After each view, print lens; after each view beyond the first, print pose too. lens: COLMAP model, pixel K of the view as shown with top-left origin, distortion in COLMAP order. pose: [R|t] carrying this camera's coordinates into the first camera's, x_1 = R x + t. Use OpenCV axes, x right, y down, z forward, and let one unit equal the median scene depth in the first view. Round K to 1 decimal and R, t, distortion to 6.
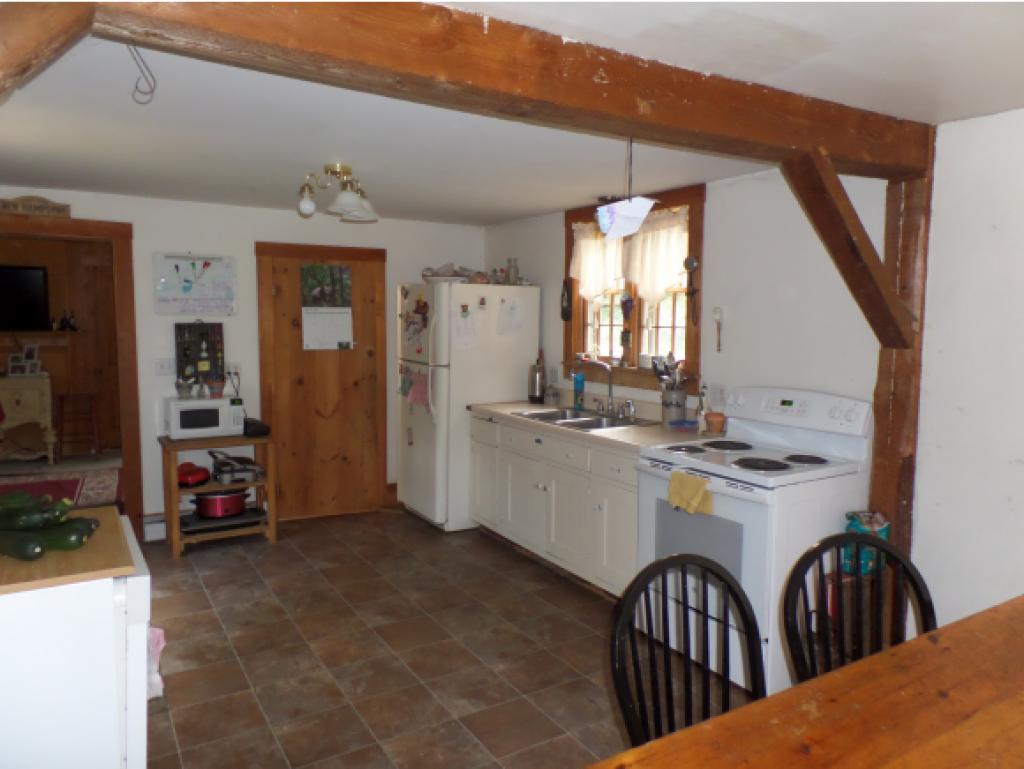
lens RADIAL K [[721.3, 0, 514.6], [0, 721.3, 382.7], [0, 0, 1]] dist [0.005354, 0.001726]
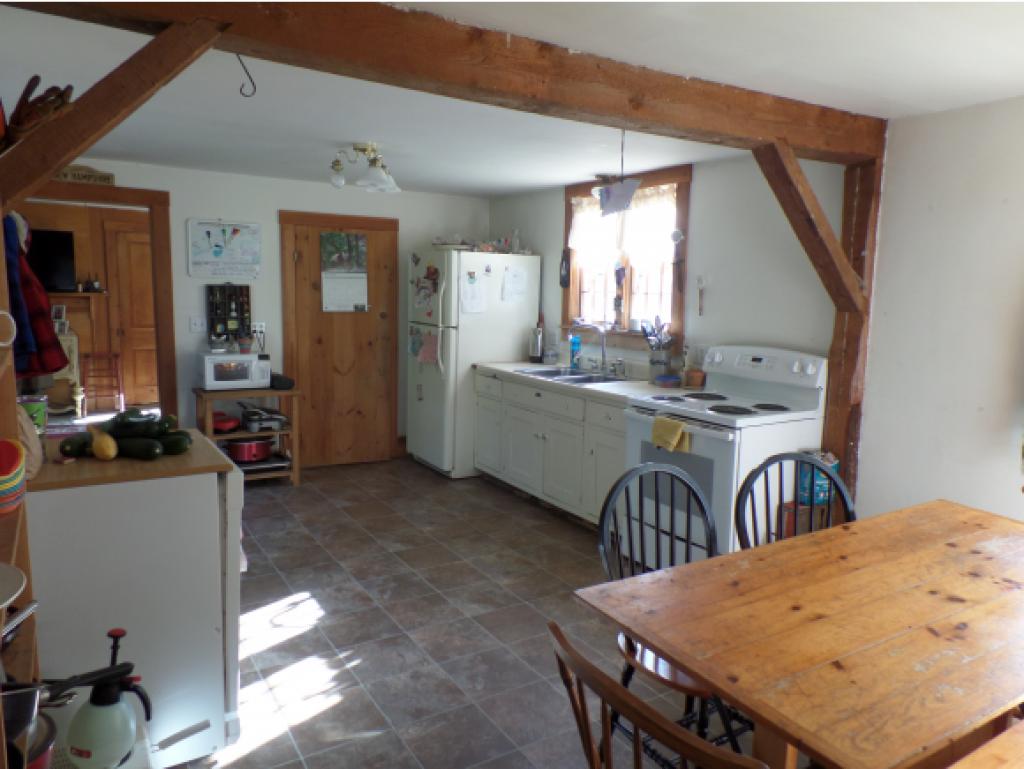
lens RADIAL K [[721.3, 0, 514.6], [0, 721.3, 382.7], [0, 0, 1]] dist [0.005354, 0.001726]
pose [[0.999892, 0.012337, 0.008002, -0.012771], [-0.012636, 0.999181, 0.038443, 0.019718], [-0.007521, -0.038540, 0.999229, -0.111942]]
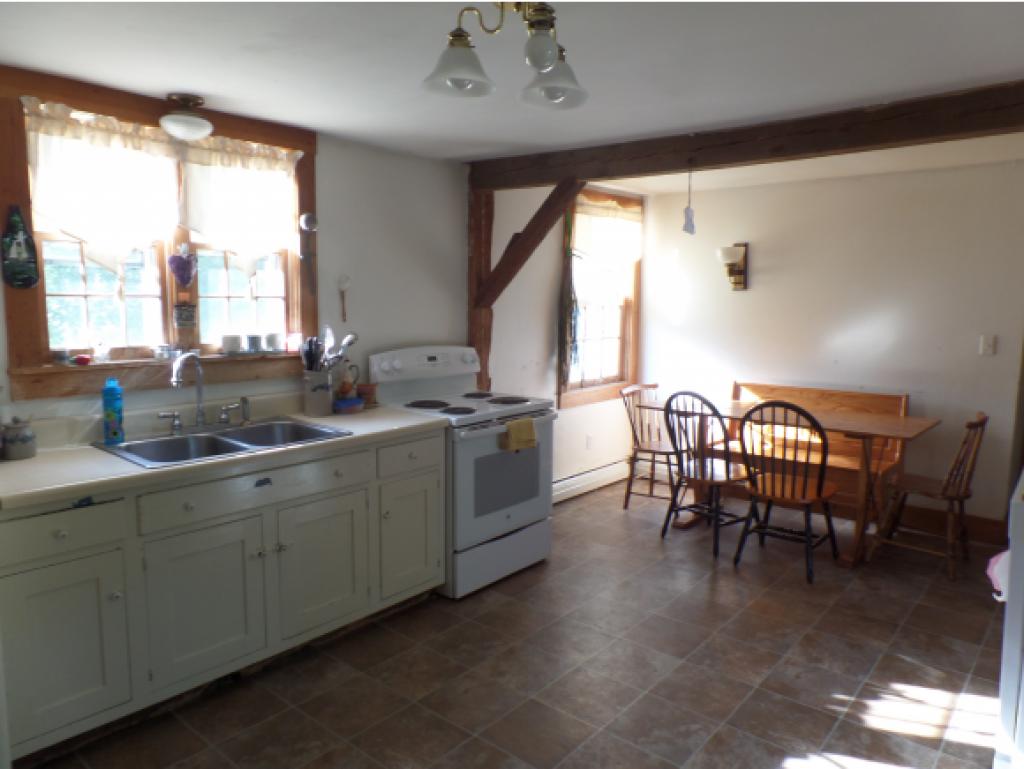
lens RADIAL K [[721.3, 0, 514.6], [0, 721.3, 382.7], [0, 0, 1]] dist [0.005354, 0.001726]
pose [[-0.324929, -0.127325, 0.937128, -0.610611], [0.073502, 0.984499, 0.159246, -0.087439], [-0.942878, 0.120624, -0.310533, 0.967581]]
